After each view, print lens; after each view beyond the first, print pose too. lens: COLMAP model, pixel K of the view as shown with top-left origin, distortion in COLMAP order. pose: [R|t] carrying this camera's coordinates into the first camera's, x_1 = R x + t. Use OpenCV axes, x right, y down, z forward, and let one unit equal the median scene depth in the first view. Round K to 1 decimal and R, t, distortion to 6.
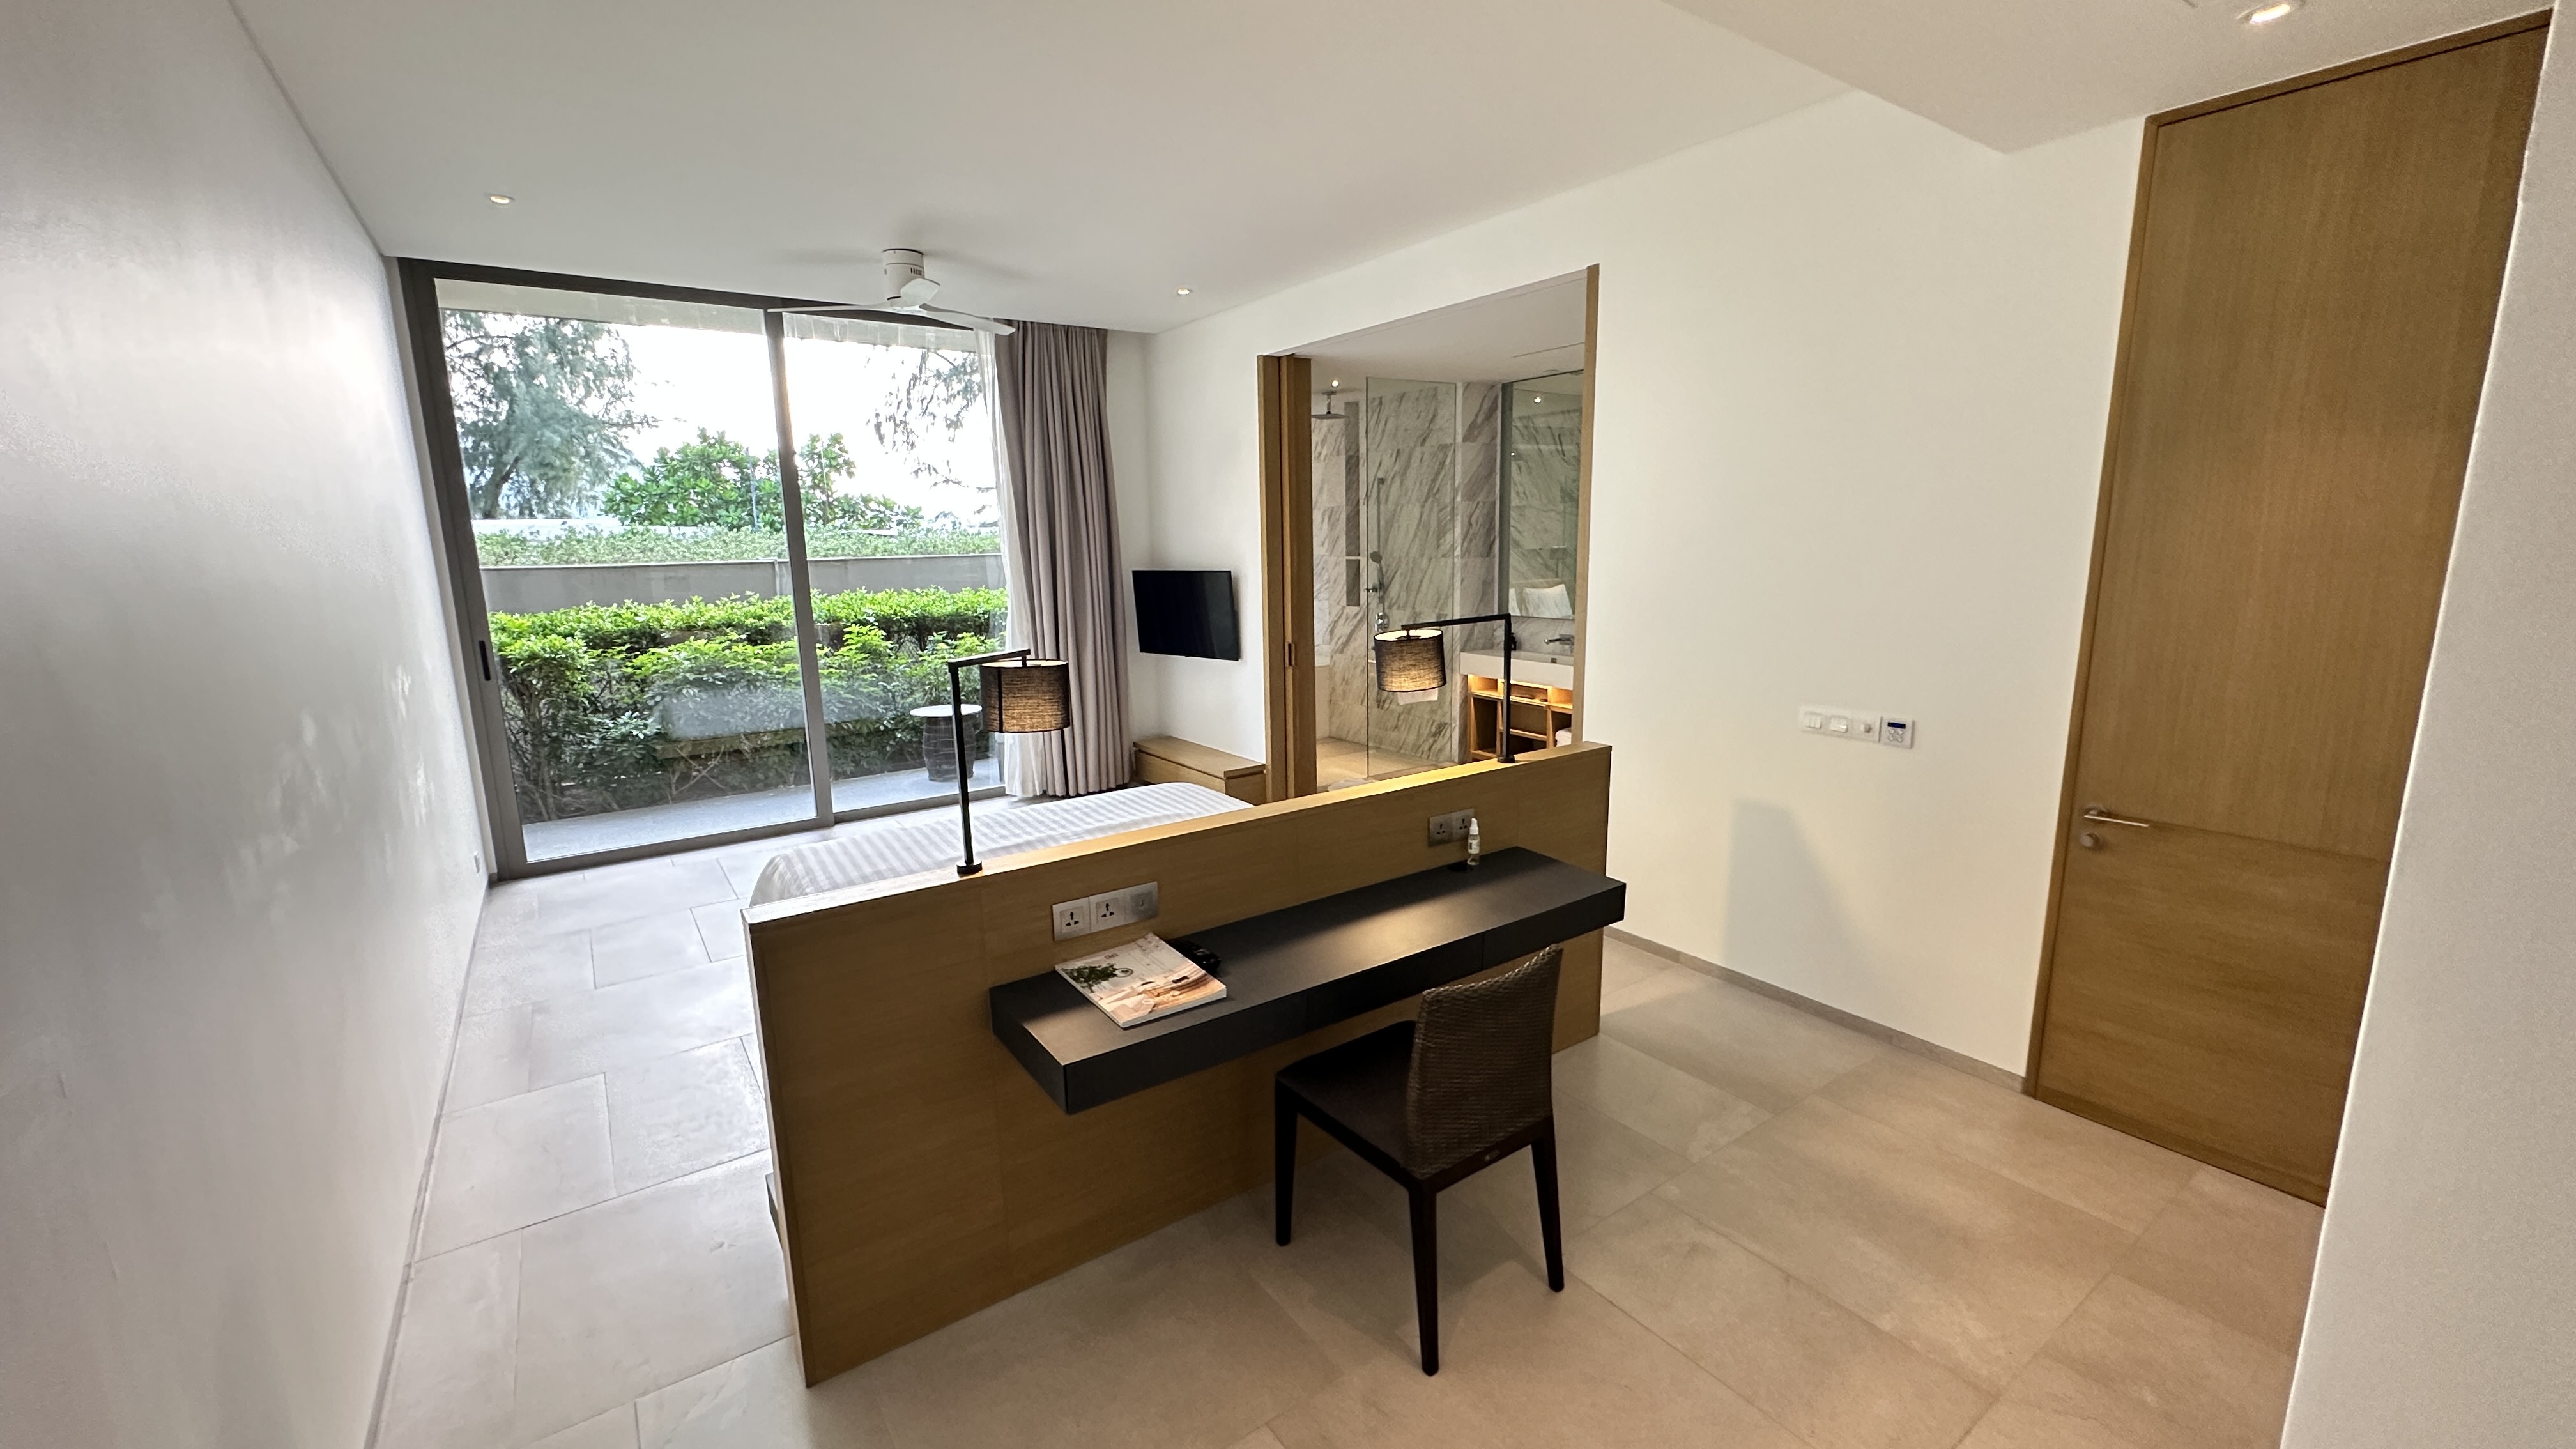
lens RADIAL K [[1028.3, 0, 1287.8], [0, 1028.3, 722.3], [0, 0, 1]] dist [-0.001883, 0.000475]
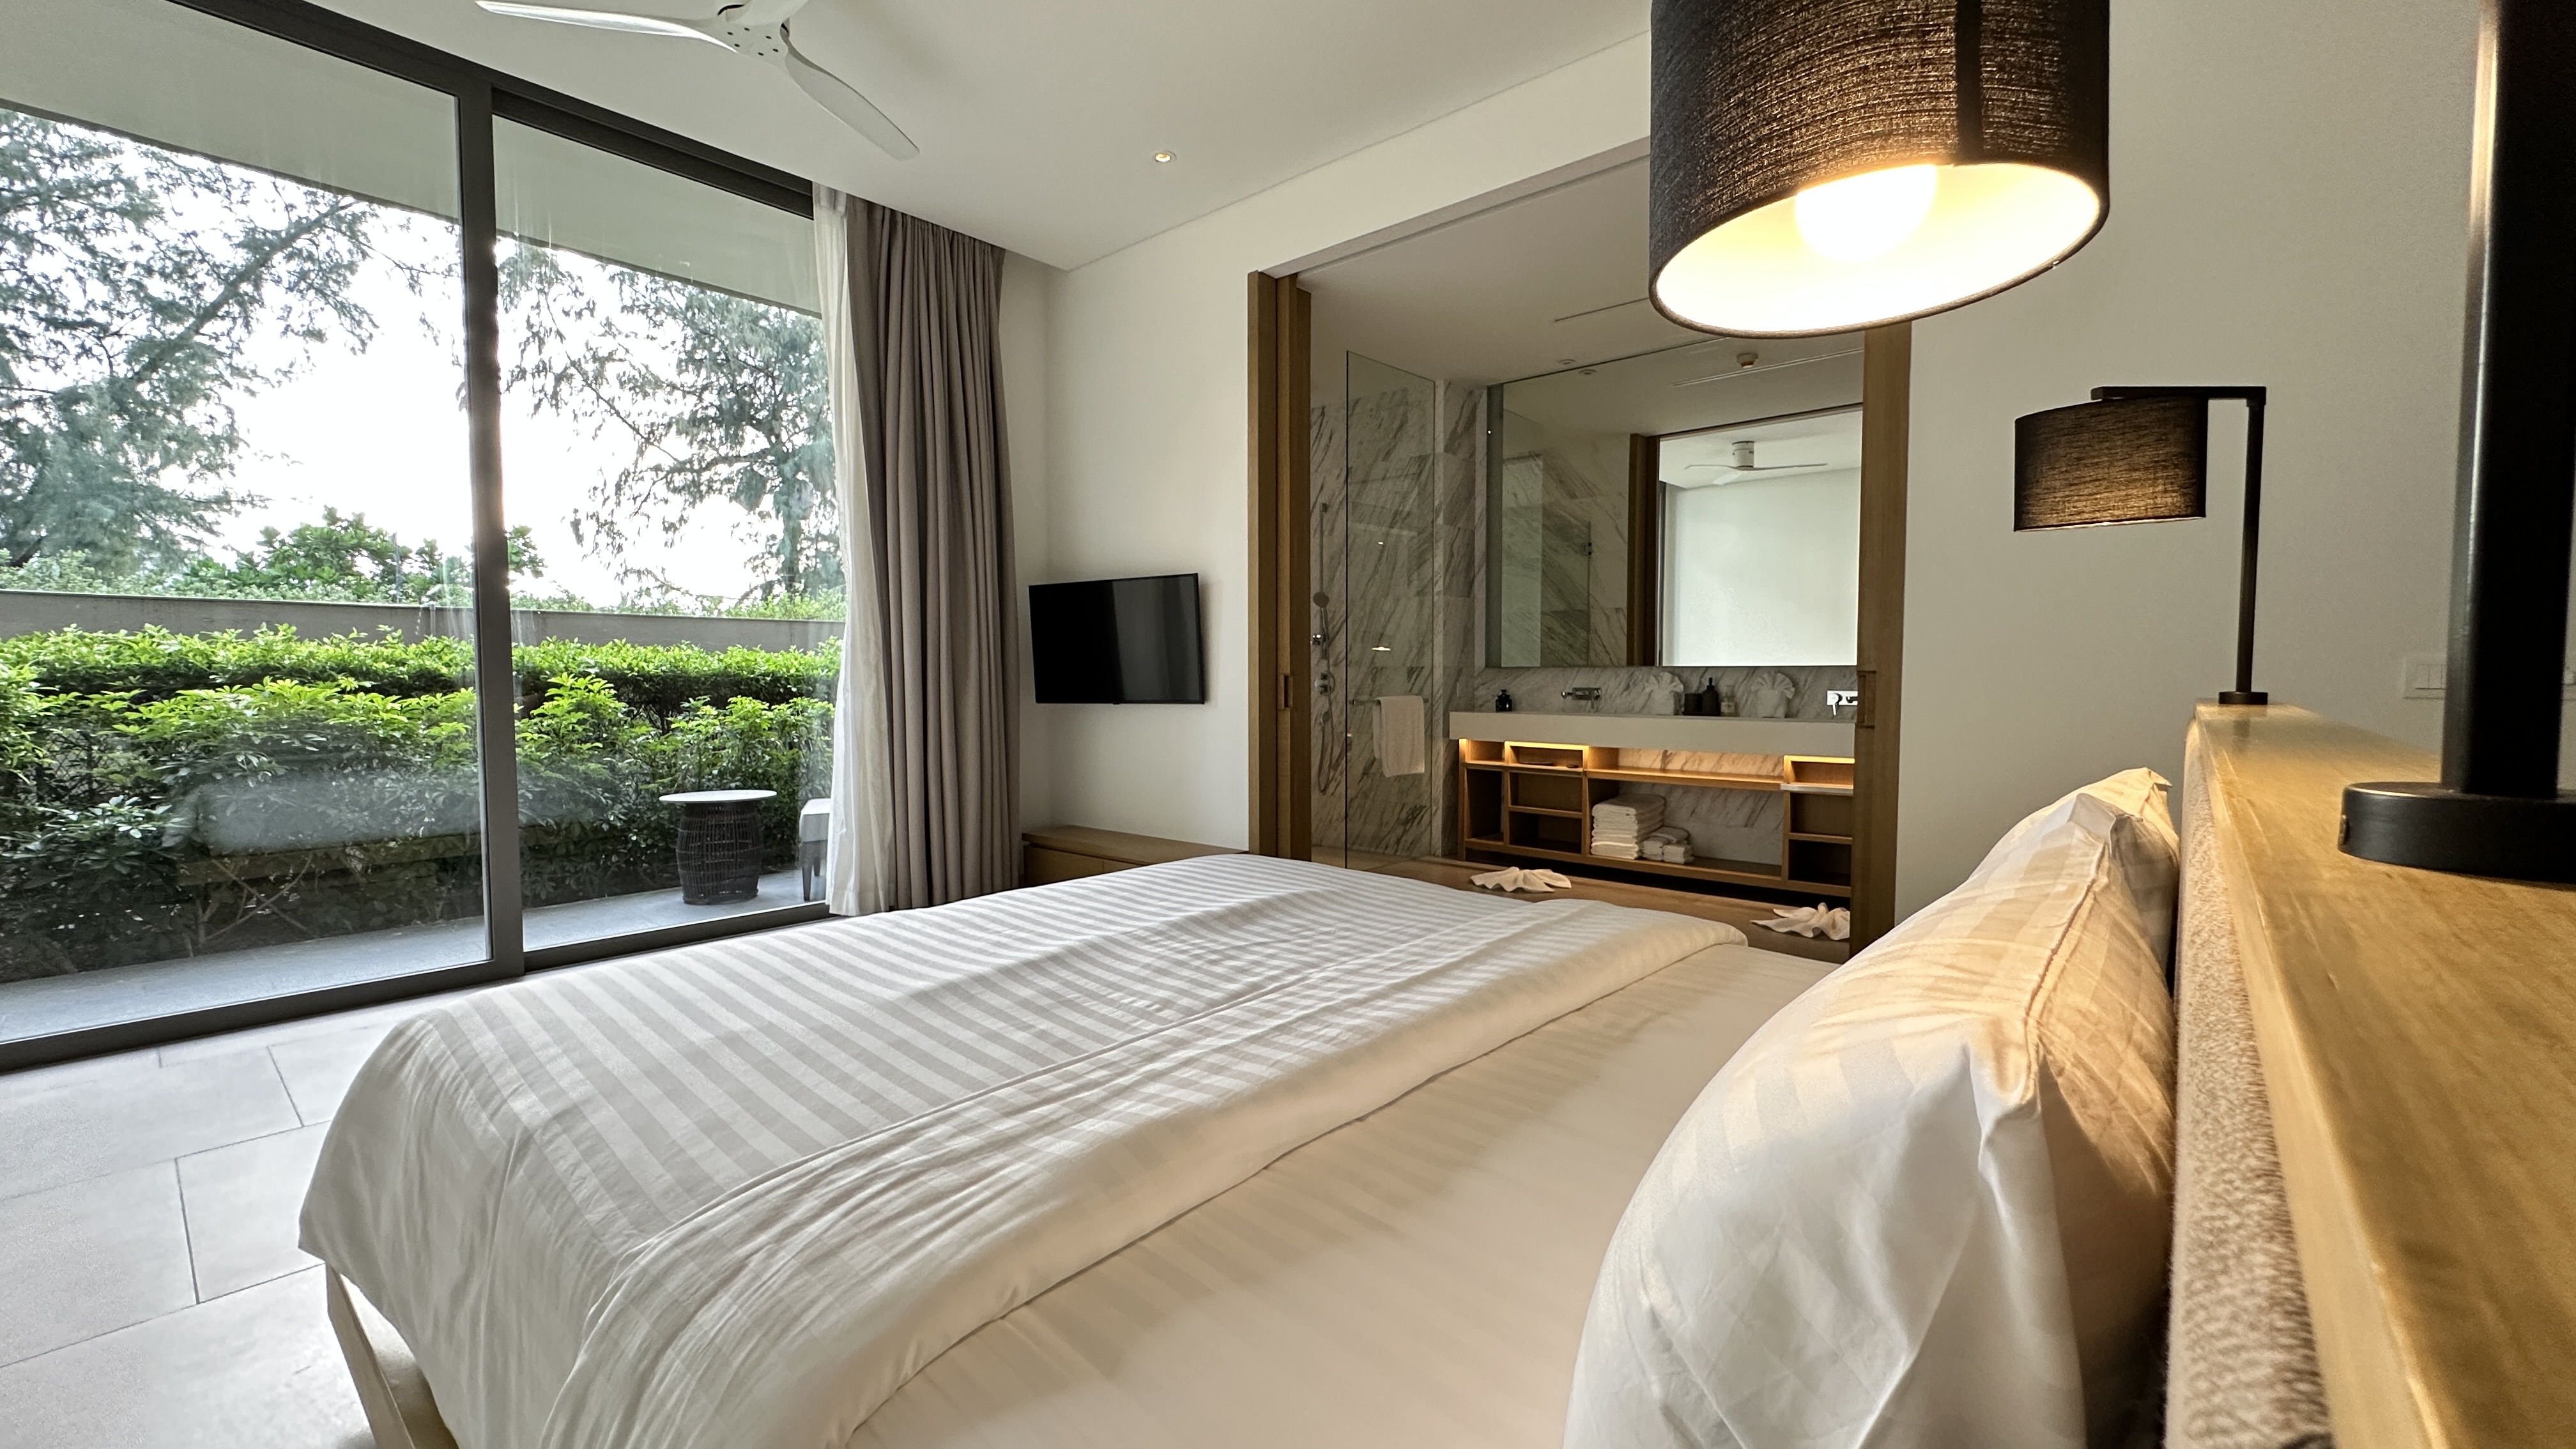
lens RADIAL K [[1030.4, 0, 1288.0], [0, 1030.4, 724.5], [0, 0, 1]] dist [-0.002502, -0.000277]
pose [[0.970630, 0.004632, 0.240533, -0.137936], [0.027906, 0.990898, -0.131692, 0.041104], [-0.238954, 0.134536, 0.961666, 0.271181]]
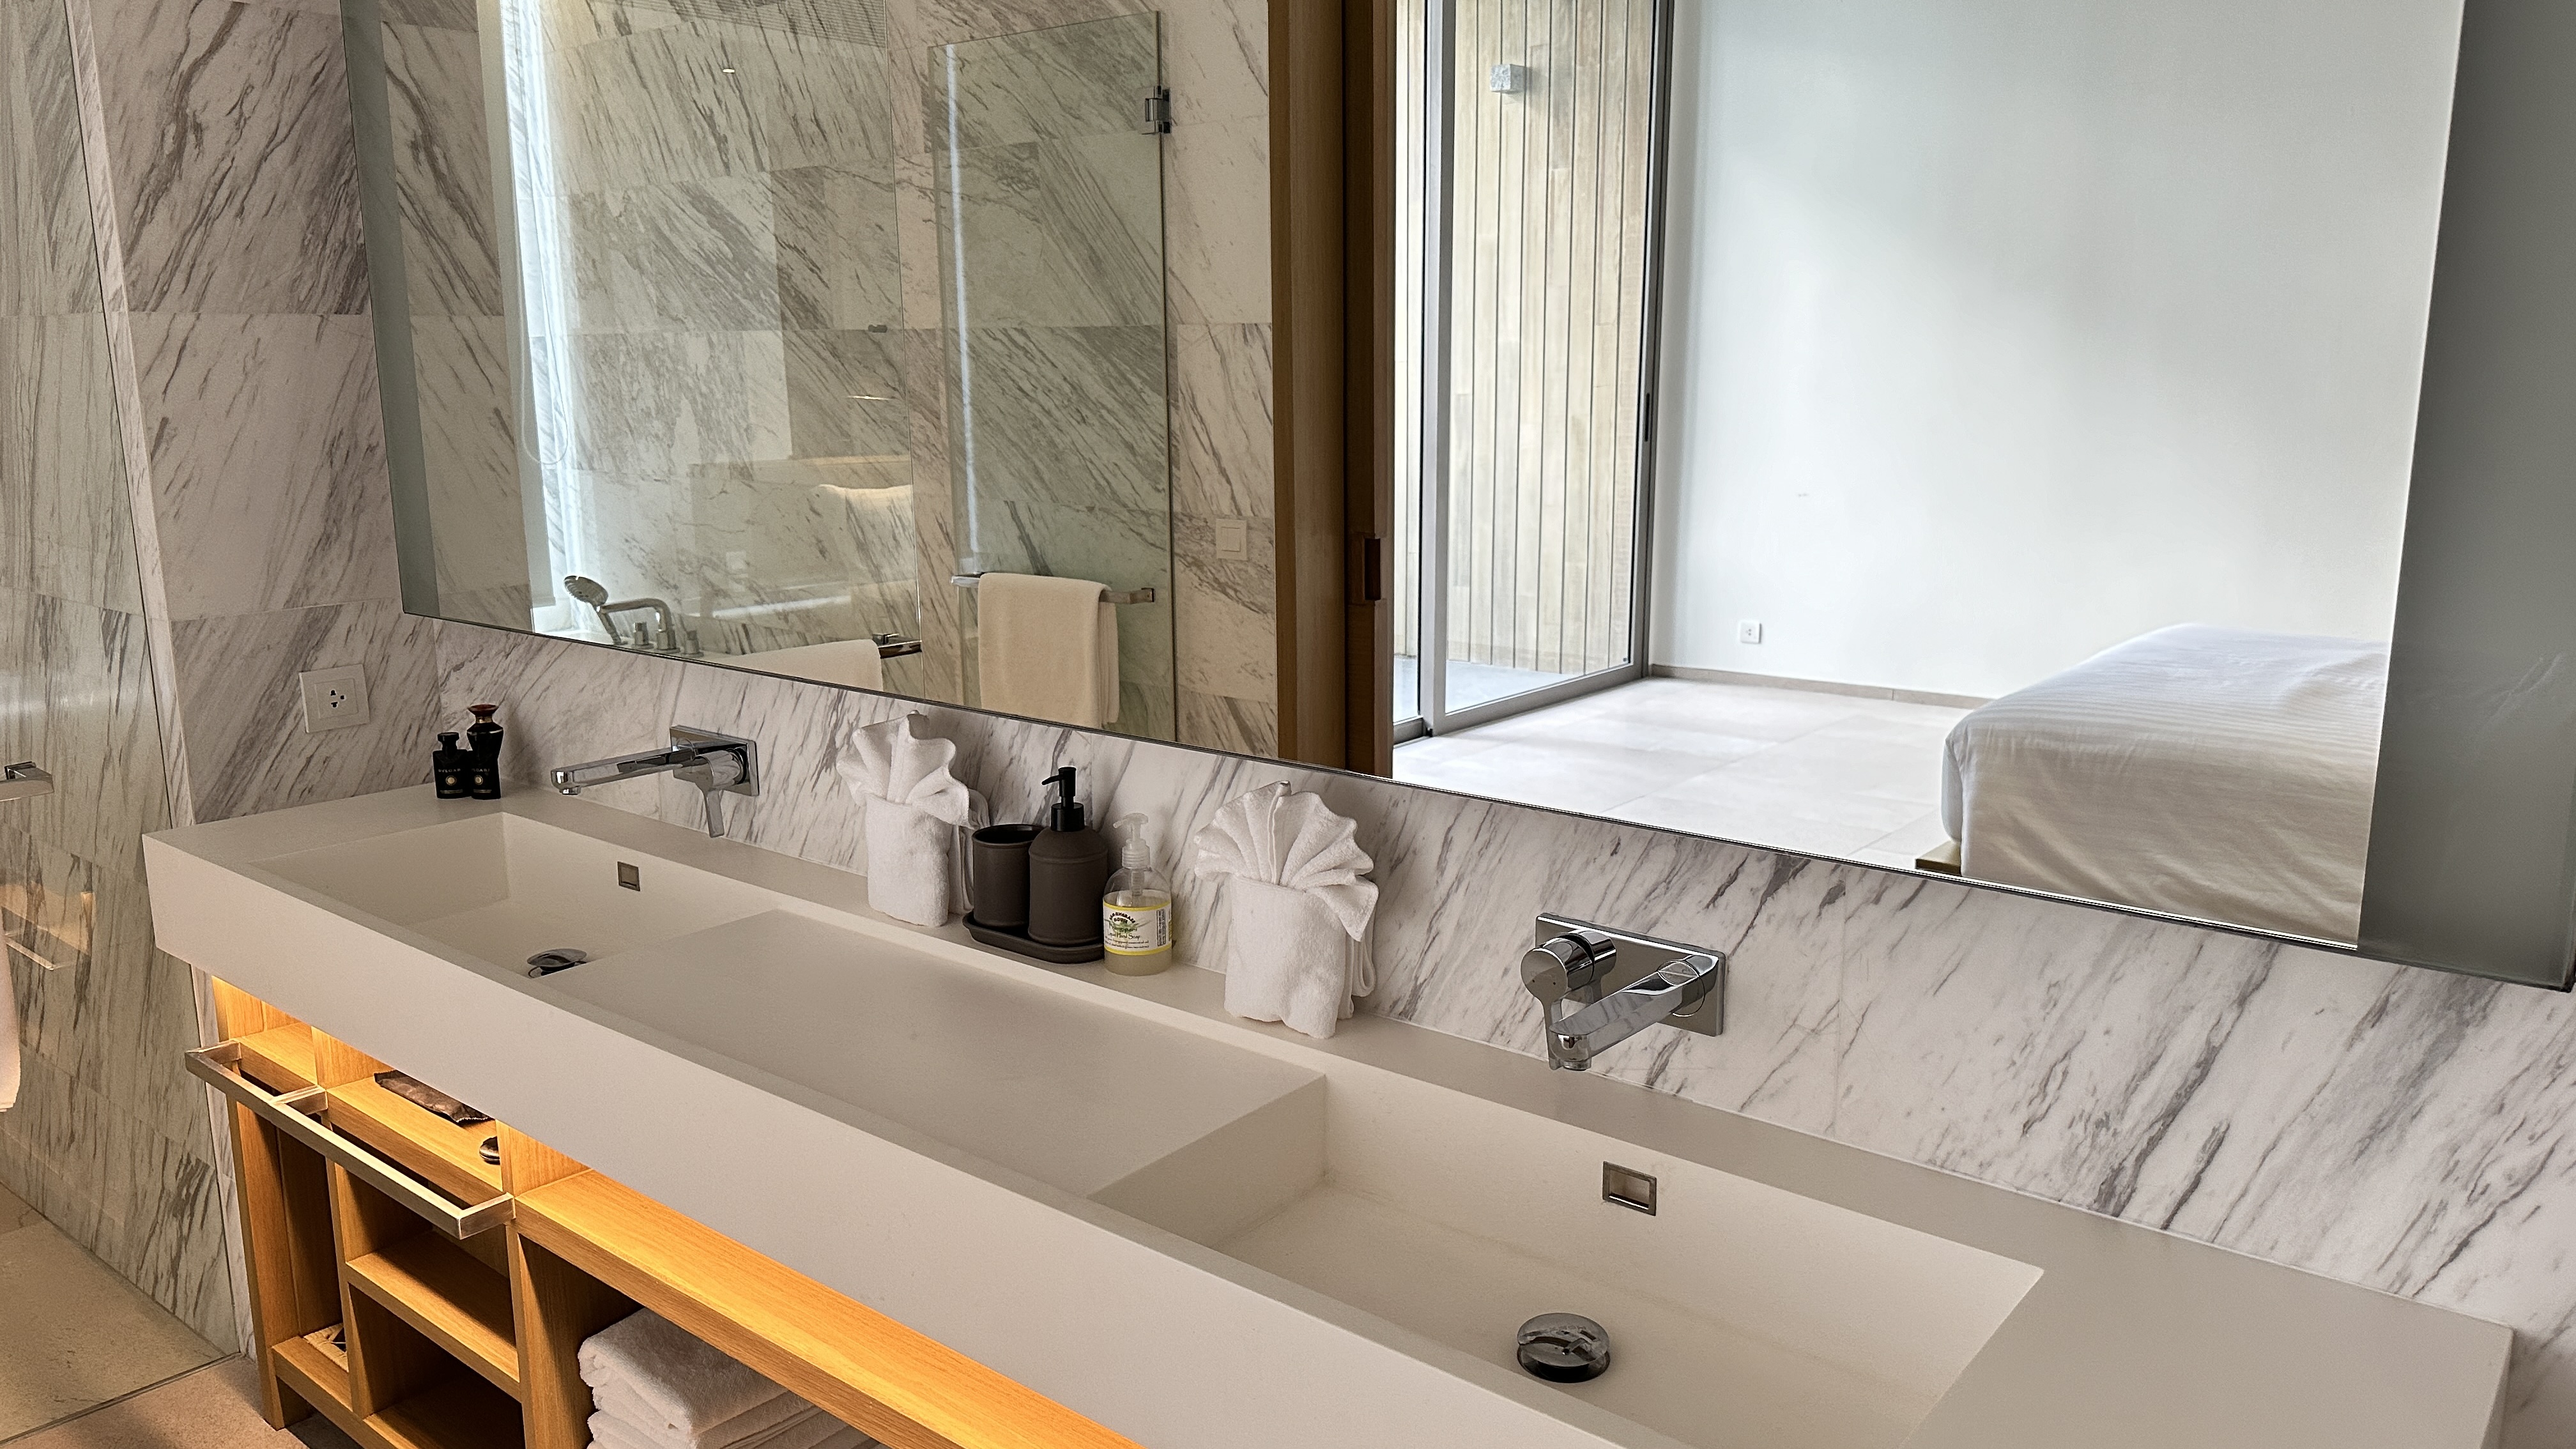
lens RADIAL K [[1813.2, 0, 1288.0], [0, 1813.2, 724.5], [0, 0, 1]] dist [0.091256, -0.159632]
pose [[0.965391, -0.039228, 0.257841, 0.275382], [0.037835, 0.999230, 0.010363, -0.081551], [-0.258049, -0.000249, 0.966132, 0.628709]]
